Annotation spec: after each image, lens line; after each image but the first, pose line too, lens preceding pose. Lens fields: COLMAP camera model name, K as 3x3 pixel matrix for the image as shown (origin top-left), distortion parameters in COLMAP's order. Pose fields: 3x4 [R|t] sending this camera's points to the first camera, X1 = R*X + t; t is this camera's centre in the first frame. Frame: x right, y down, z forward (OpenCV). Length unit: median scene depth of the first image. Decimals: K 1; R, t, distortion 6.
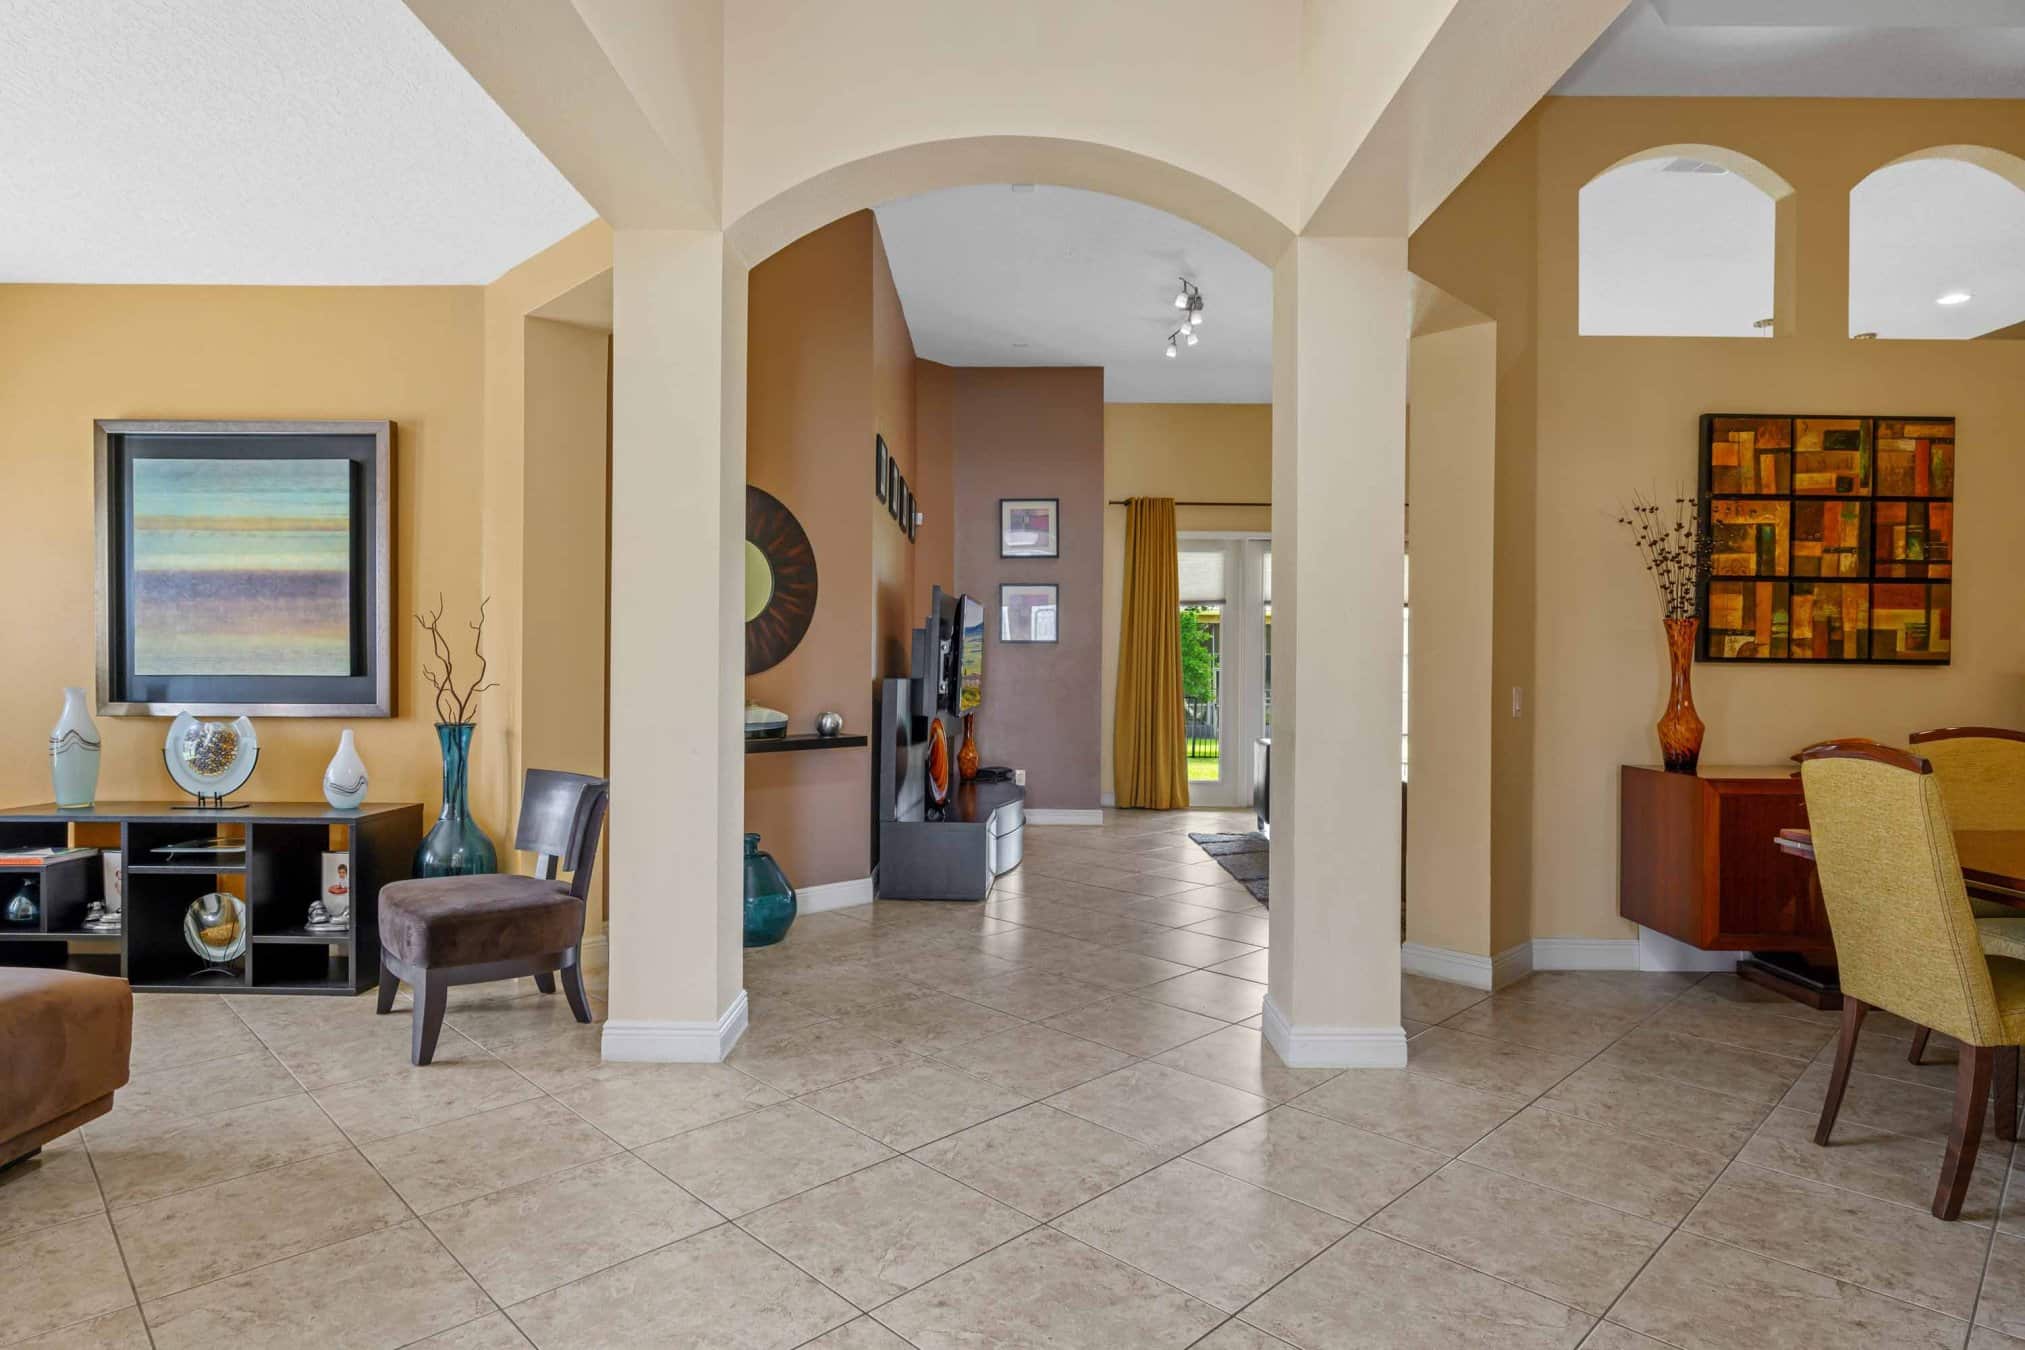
lens RADIAL K [[1099.0, 0, 1008.9], [0, 1099.0, 669.1], [0, 0, 1]] dist [-0.001300, 0.001261]
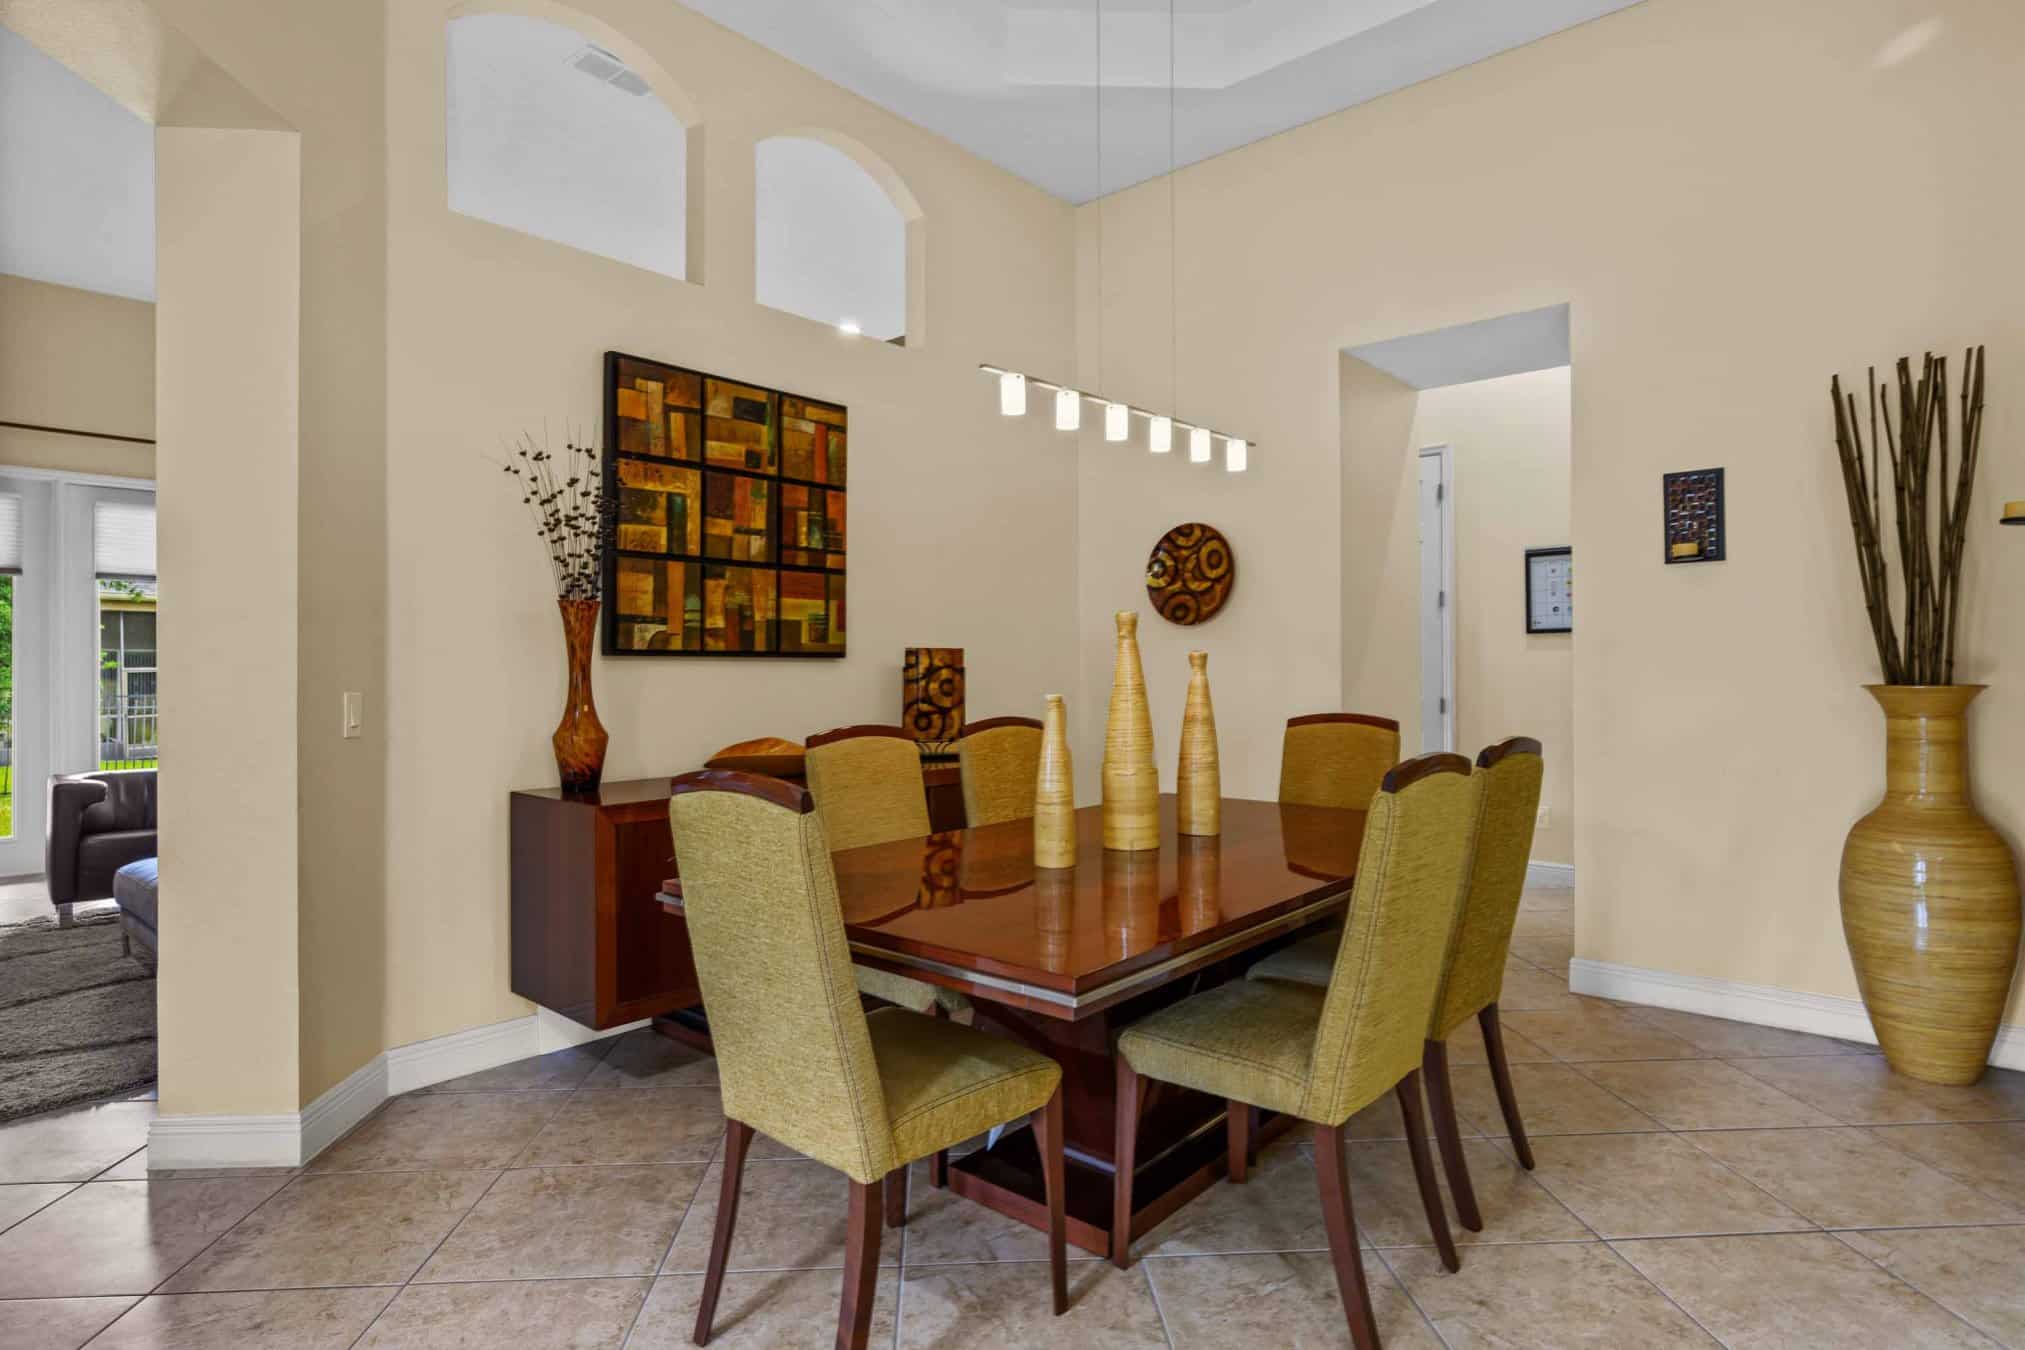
lens RADIAL K [[1057.6, 0, 1013.8], [0, 1057.6, 665.8], [0, 0, 1]] dist [-0.000614, -0.000086]
pose [[0.654049, -0.010107, 0.756385, 0.237723], [0.011020, 0.999932, 0.003833, 0.001589], [-0.756372, 0.005828, 0.654116, 0.265200]]
